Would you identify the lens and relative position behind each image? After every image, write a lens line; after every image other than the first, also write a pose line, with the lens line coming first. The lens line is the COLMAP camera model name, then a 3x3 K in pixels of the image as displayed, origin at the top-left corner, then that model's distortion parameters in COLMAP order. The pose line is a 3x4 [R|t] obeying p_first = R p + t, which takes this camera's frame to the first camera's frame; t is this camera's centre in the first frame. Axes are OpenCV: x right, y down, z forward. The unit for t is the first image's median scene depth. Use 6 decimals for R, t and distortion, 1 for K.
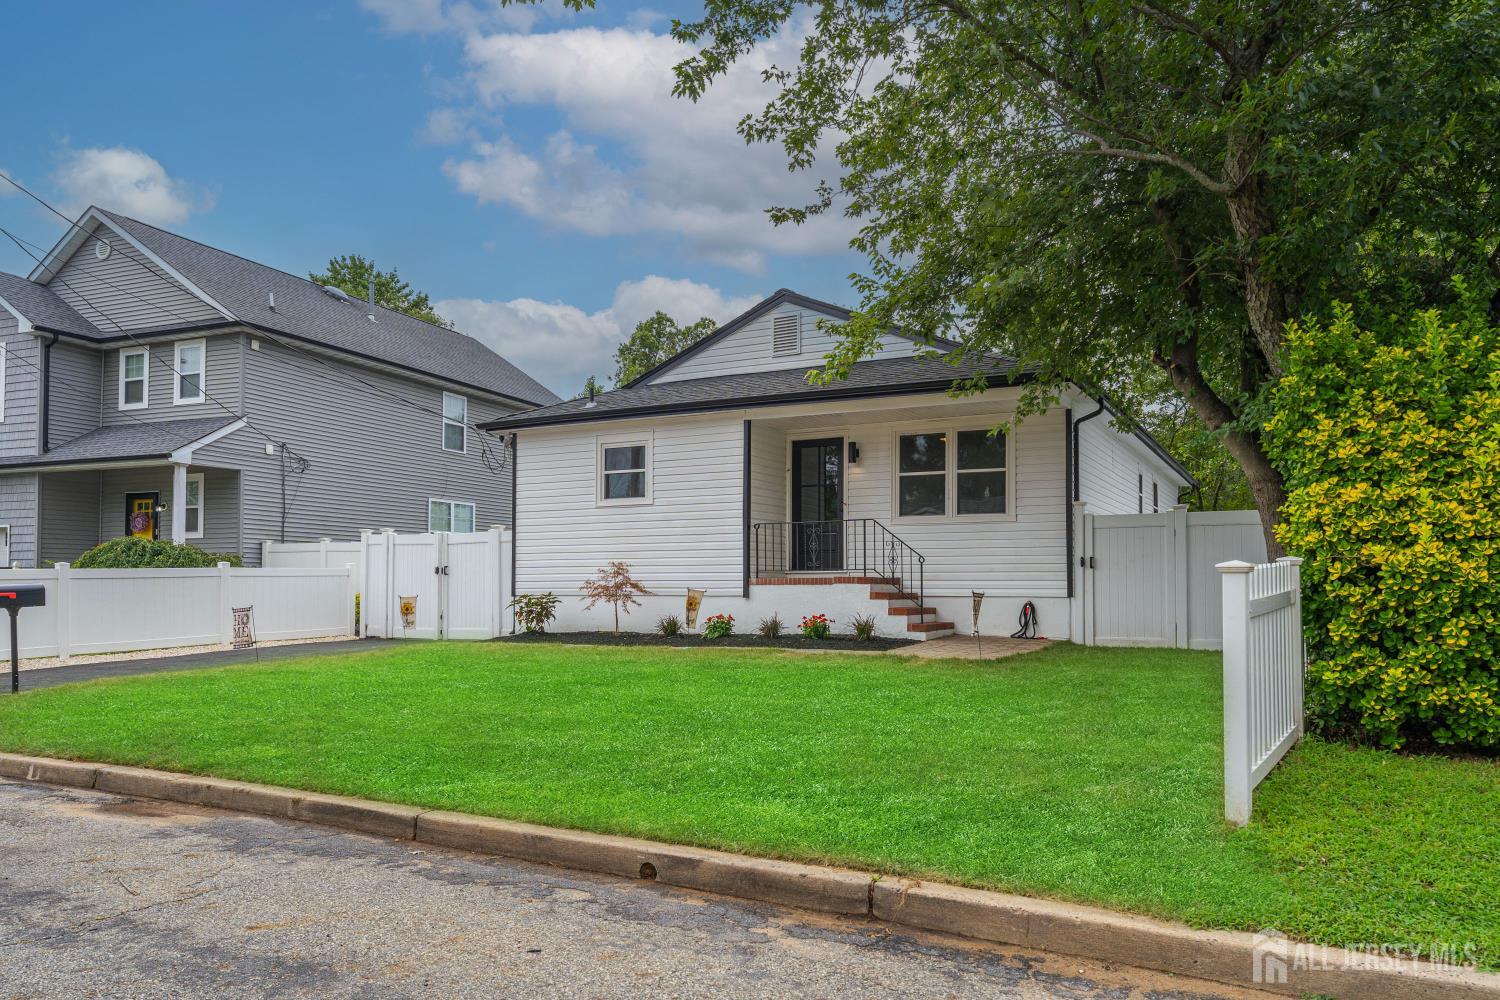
lens RADIAL K [[1034.1, 0, 750.4], [0, 1034.1, 502.1], [0, 0, 1]] dist [0.011933, -0.003821]
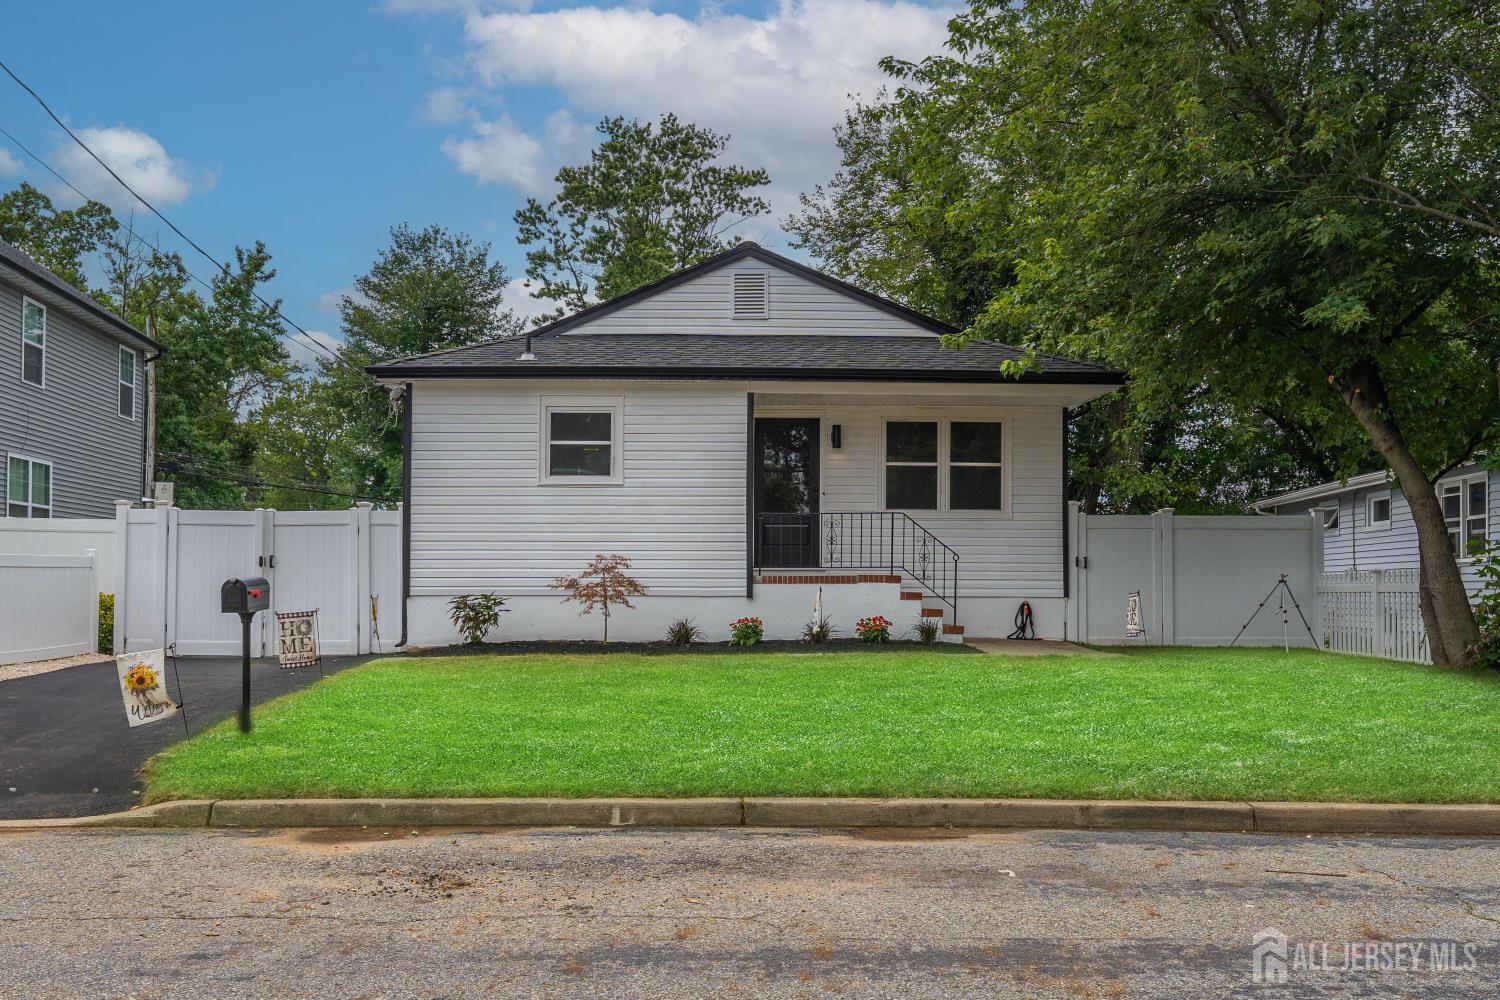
lens RADIAL K [[1304.4, 0, 749.4], [0, 1304.4, 504.0], [0, 0, 1]] dist [-0.016880, 0.023788]
pose [[0.882201, 0.032774, 0.469732, -0.512560], [-0.042023, 0.999074, 0.009217, 0.003402], [-0.468995, -0.027871, 0.882761, 0.035828]]
